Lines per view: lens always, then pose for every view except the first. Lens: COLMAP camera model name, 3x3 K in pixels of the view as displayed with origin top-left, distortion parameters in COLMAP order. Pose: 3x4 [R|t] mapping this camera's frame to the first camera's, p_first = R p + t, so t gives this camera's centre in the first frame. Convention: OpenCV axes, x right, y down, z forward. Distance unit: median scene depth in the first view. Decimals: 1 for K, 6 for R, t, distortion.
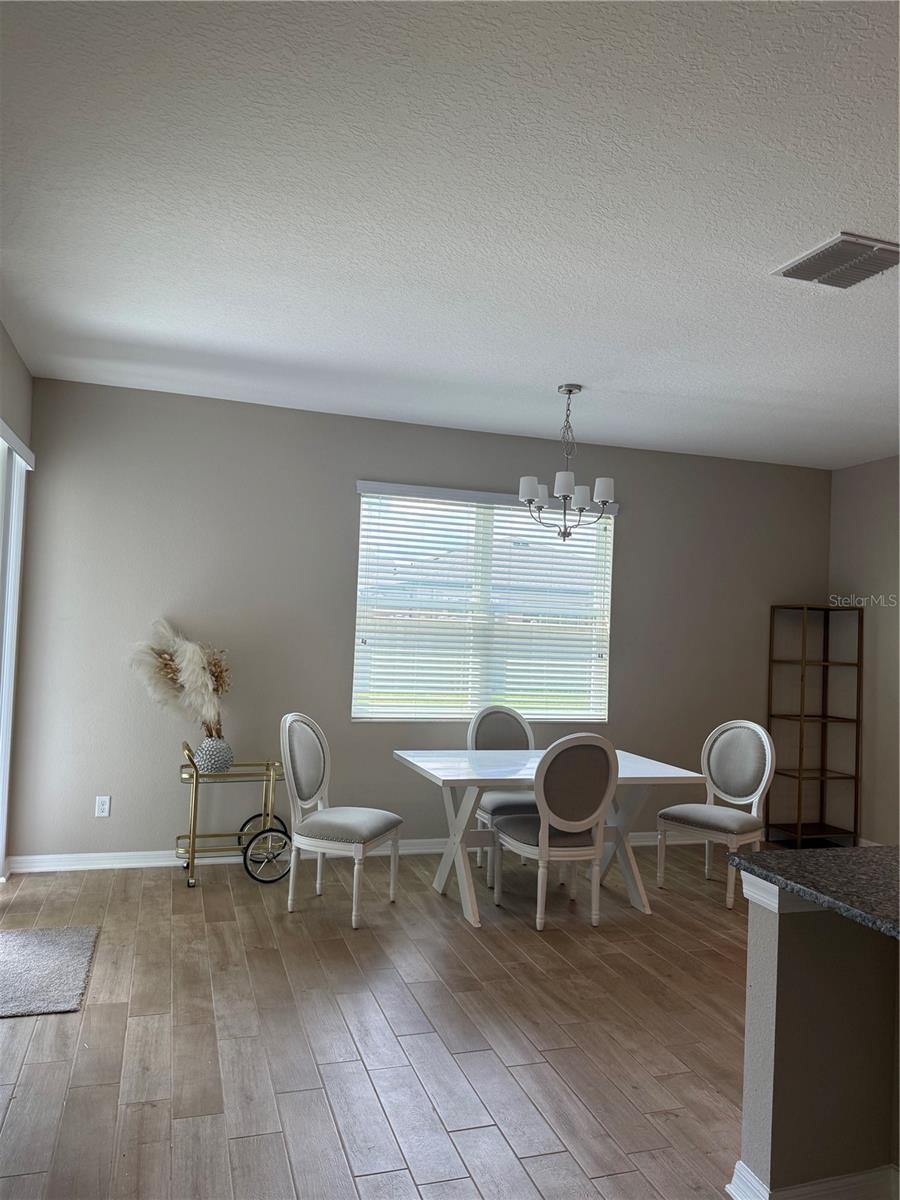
lens RADIAL K [[855.4, 0, 450.0], [0, 855.4, 600.0], [0, 0, 1]] dist [0.143314, -0.179851]
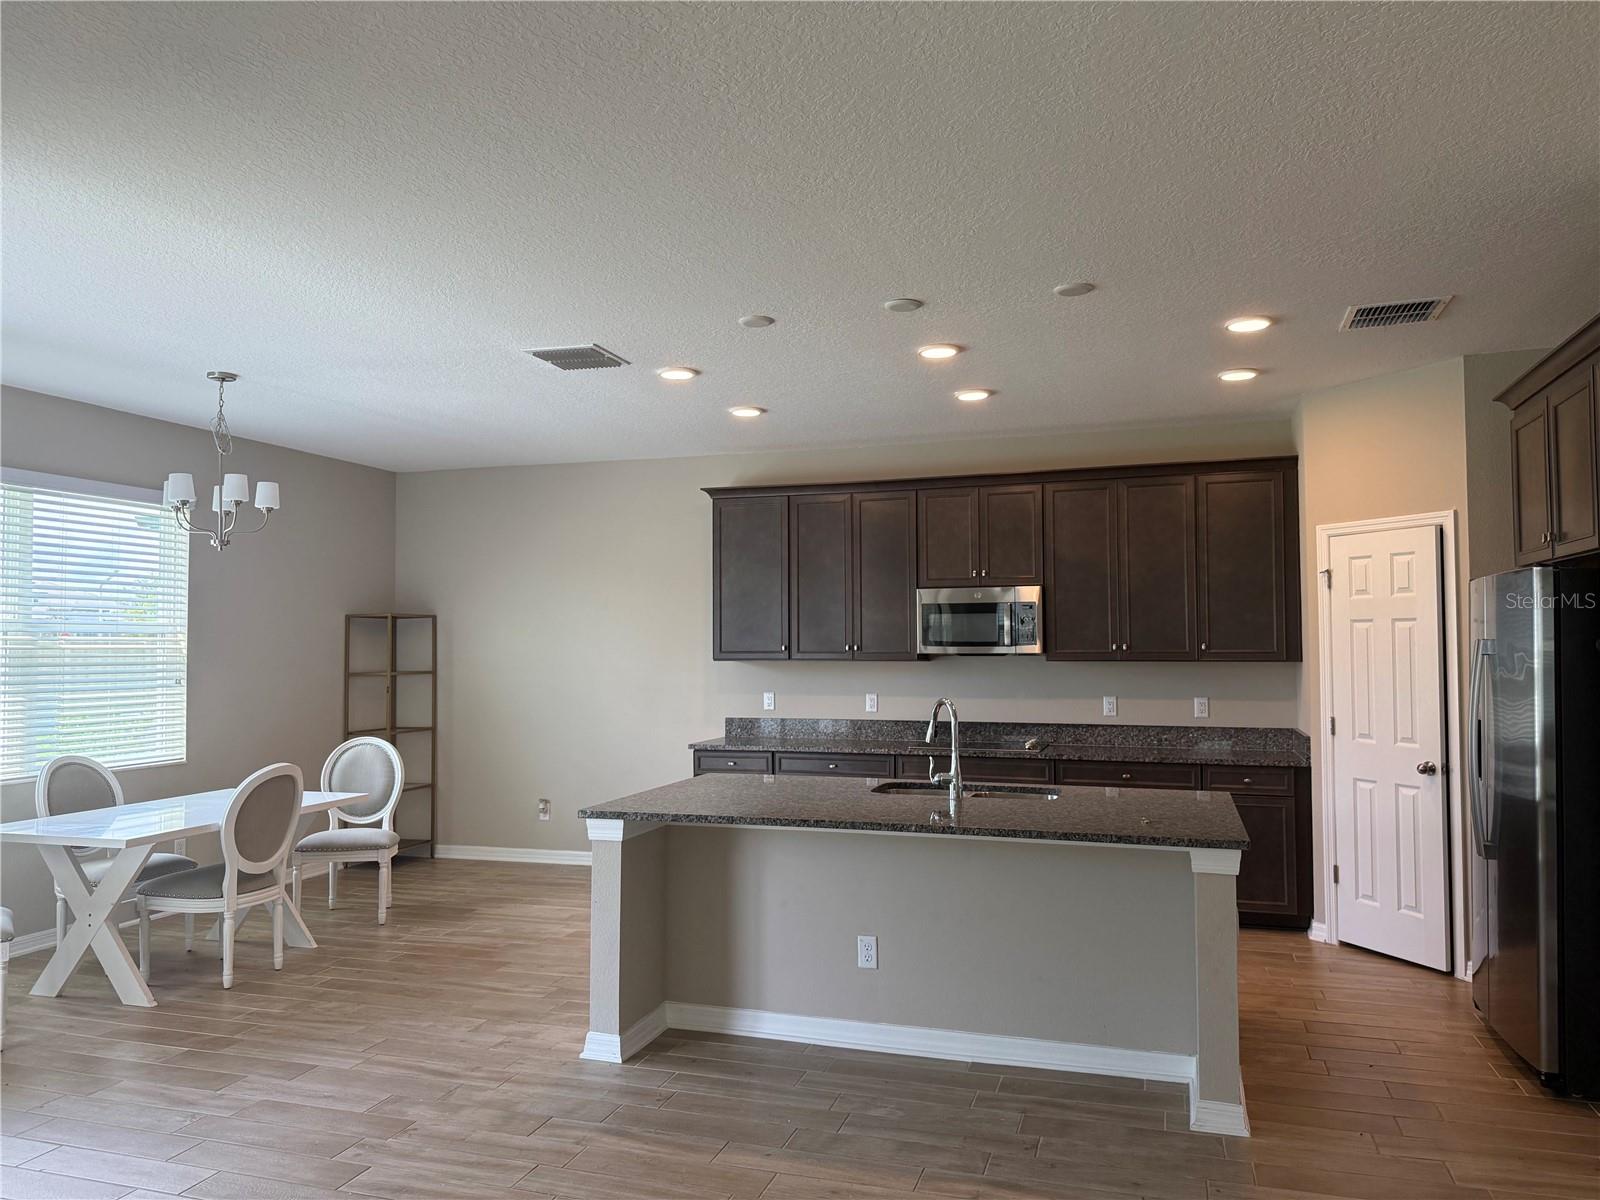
lens RADIAL K [[1140.6, 0, 800.0], [0, 1140.6, 600.0], [0, 0, 1]] dist [0.143314, -0.179851]
pose [[0.591767, -0.009027, 0.806059, -0.435668], [0.001541, 0.999948, 0.010067, -0.026901], [-0.806108, -0.004715, 0.591750, -0.157917]]
